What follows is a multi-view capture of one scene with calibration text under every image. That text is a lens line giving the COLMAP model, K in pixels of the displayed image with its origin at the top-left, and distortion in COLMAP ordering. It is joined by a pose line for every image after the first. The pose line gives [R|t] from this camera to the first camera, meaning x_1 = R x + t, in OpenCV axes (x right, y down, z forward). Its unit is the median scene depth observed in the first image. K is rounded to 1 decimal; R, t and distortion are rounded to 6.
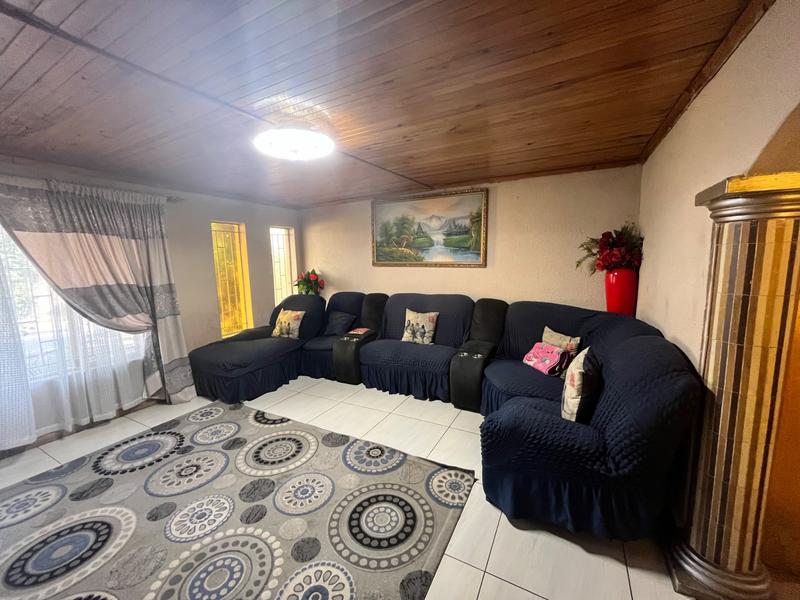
lens RADIAL K [[321.7, 0, 401.2], [0, 321.7, 300.8], [0, 0, 1]] dist [-0.001610, -0.000955]
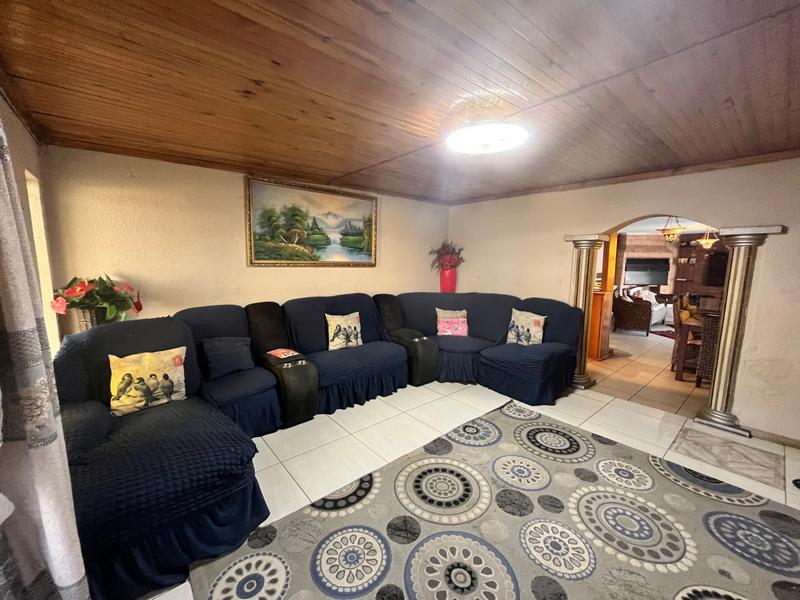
lens RADIAL K [[321.7, 0, 397.0], [0, 321.7, 300.0], [0, 0, 1]] dist [-0.001610, -0.000955]
pose [[0.375479, -0.094487, 0.922002, -0.896701], [0.105511, 0.992680, 0.058762, -0.055039], [-0.920806, 0.075217, 0.382700, 0.593142]]
